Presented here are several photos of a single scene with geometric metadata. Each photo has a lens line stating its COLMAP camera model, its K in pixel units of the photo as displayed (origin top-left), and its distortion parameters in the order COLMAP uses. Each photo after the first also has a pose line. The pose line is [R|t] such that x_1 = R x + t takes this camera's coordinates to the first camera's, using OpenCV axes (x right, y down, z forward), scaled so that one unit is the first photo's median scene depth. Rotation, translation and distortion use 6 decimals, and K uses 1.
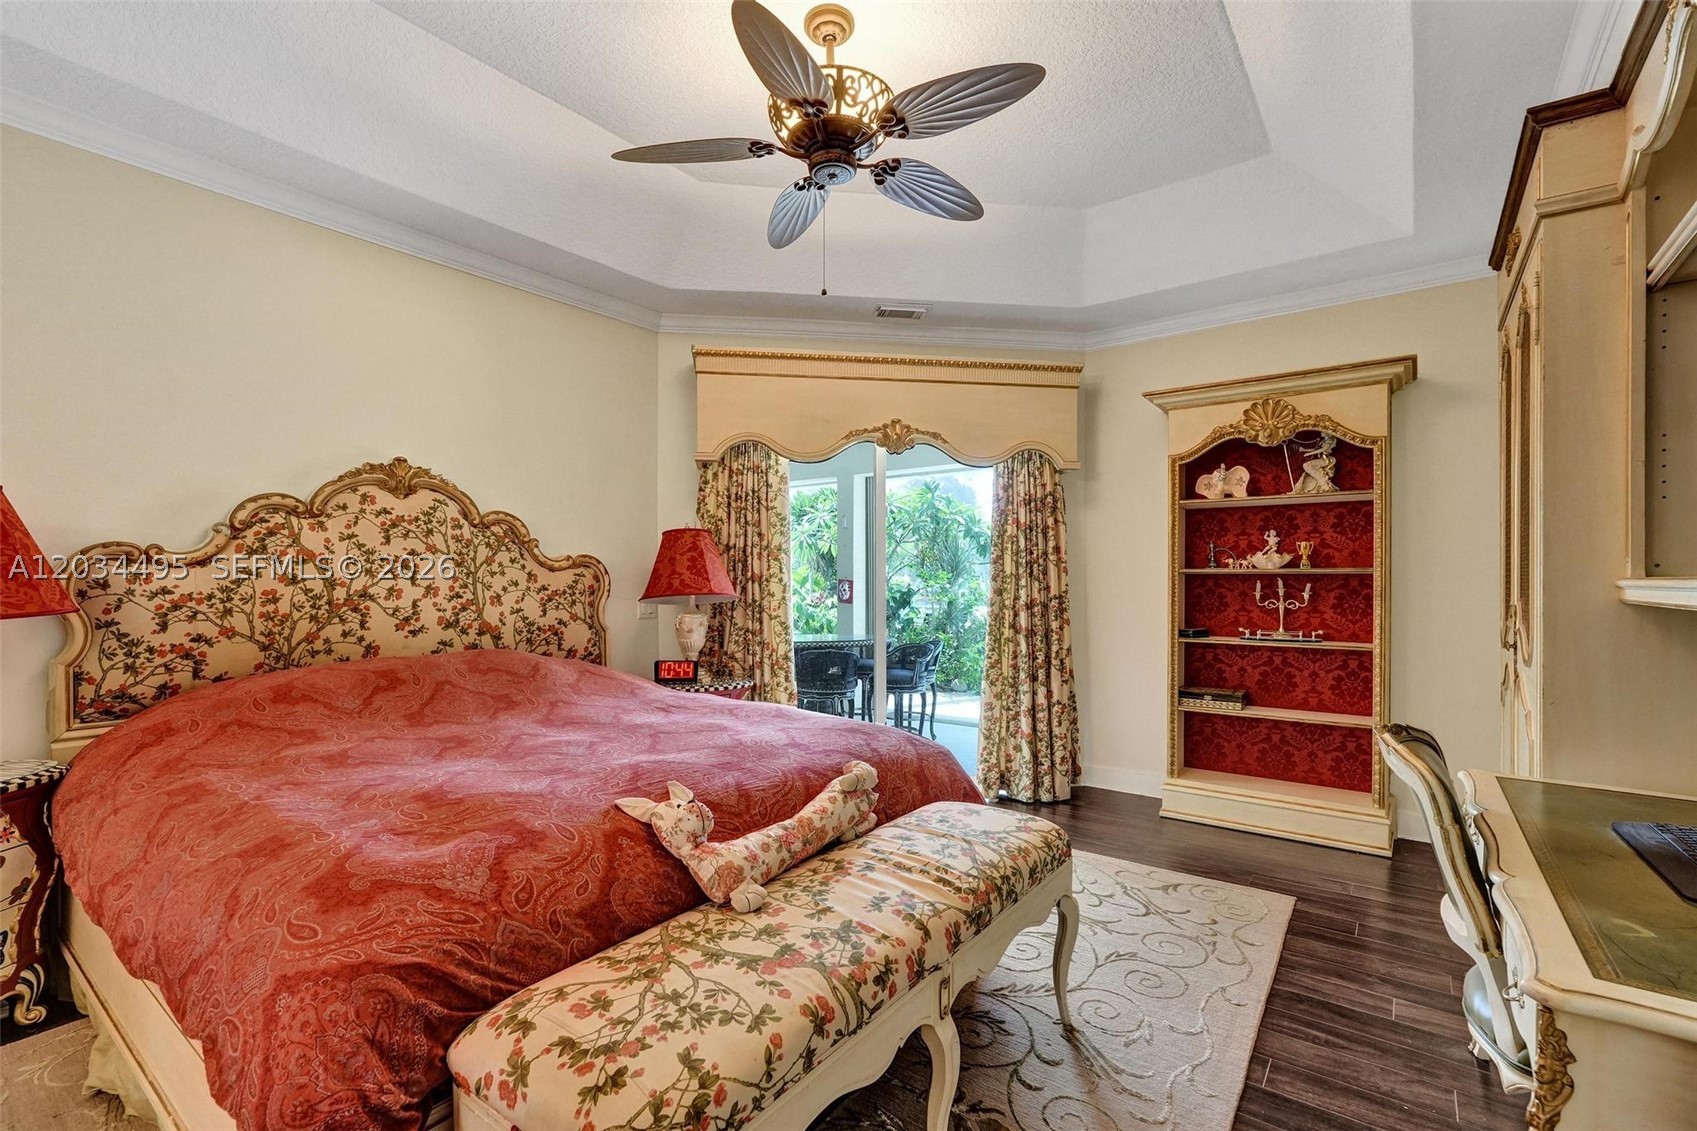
lens RADIAL K [[753.4, 0, 840.9], [0, 753.4, 578.7], [0, 0, 1]] dist [-0.005191, 0.001316]
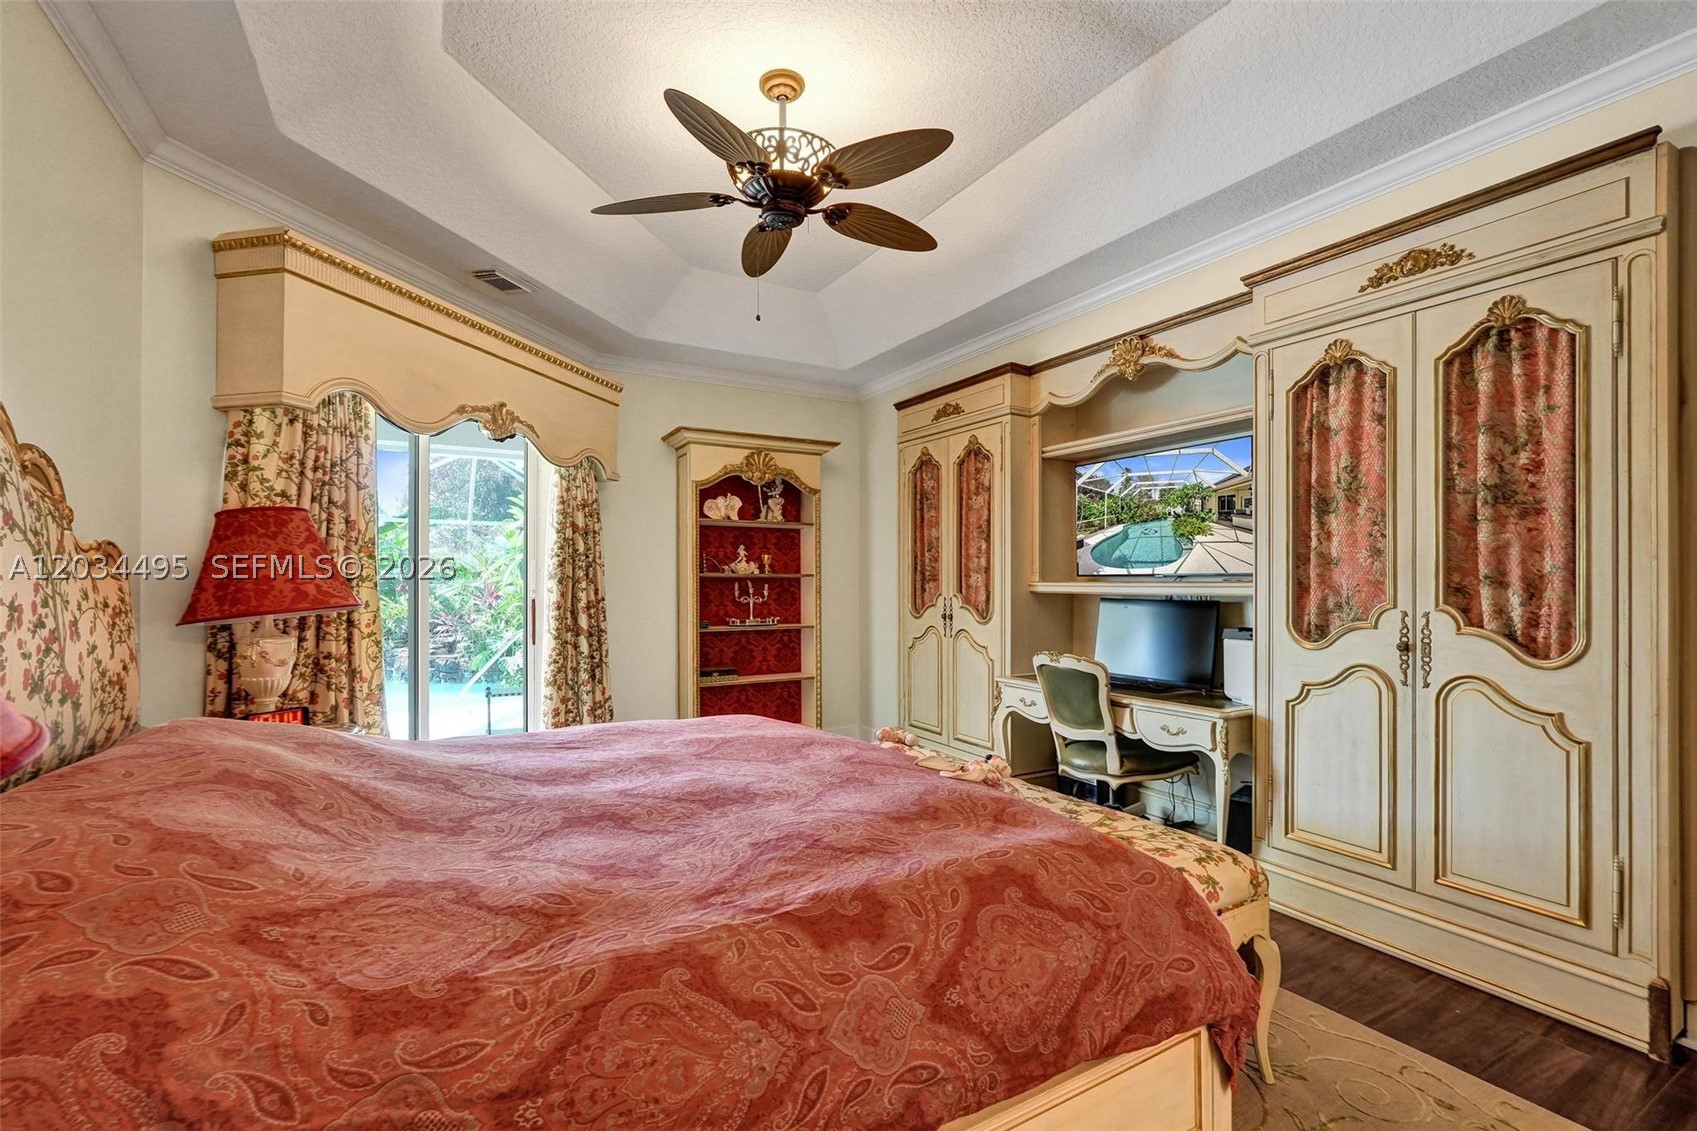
lens RADIAL K [[753.4, 0, 856.5], [0, 753.4, 572.0], [0, 0, 1]] dist [-0.005191, 0.001316]
pose [[0.384624, 0.007743, 0.923041, -0.721924], [-0.000686, 0.999967, -0.008102, -0.005925], [-0.923073, 0.002483, 0.384616, 0.342456]]
